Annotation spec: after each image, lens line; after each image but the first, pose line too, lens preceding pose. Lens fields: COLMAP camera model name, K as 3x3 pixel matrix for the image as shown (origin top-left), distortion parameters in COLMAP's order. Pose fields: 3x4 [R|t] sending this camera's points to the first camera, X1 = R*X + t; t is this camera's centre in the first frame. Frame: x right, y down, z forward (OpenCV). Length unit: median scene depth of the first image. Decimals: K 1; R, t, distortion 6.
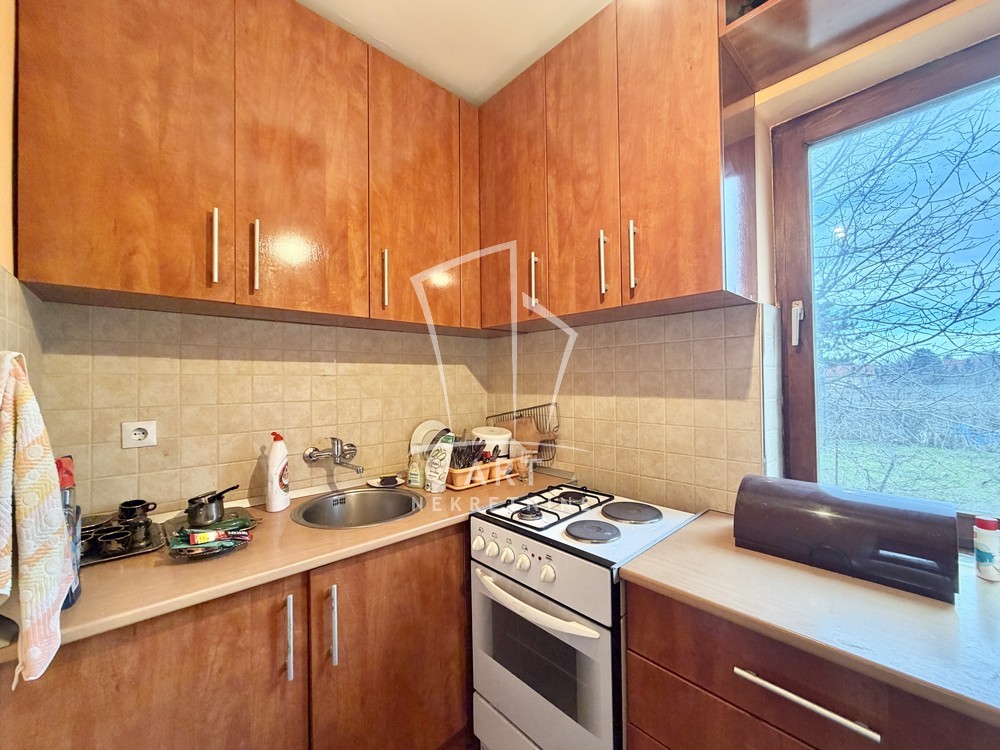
lens RADIAL K [[395.8, 0, 495.9], [0, 395.8, 377.1], [0, 0, 1]] dist [-0.000407, 0.000068]
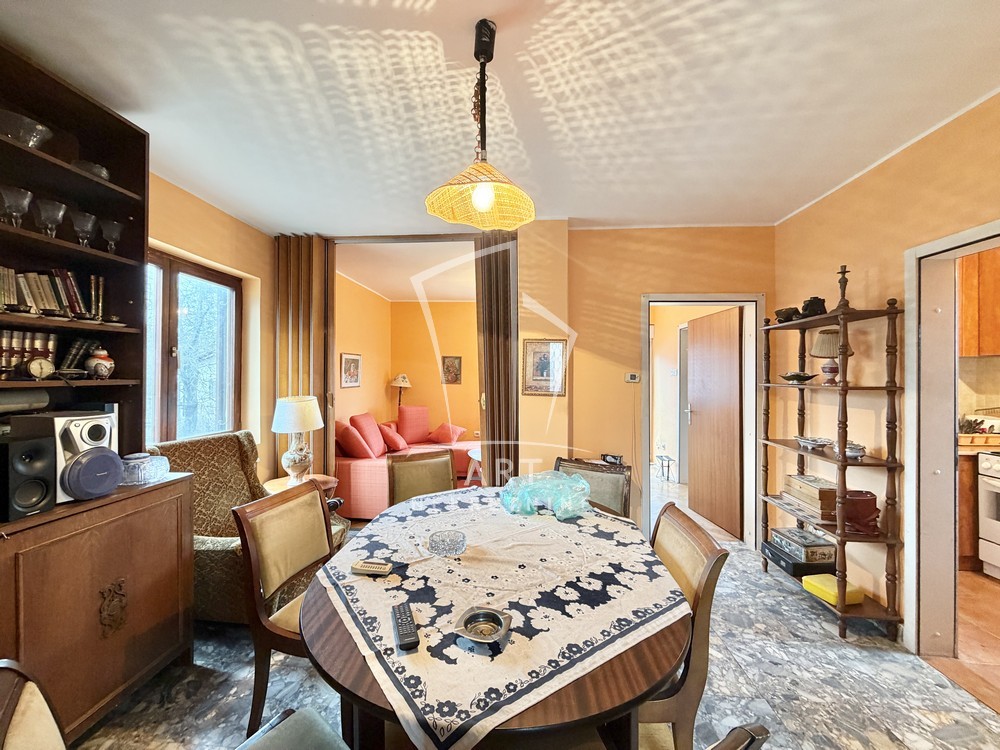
lens RADIAL K [[395.8, 0, 495.9], [0, 395.8, 377.1], [0, 0, 1]] dist [-0.000407, 0.000068]
pose [[0.682855, 0.011943, -0.730456, -0.215963], [-0.003478, 0.999908, 0.013097, -0.047383], [0.730546, -0.006403, 0.682834, -1.719686]]
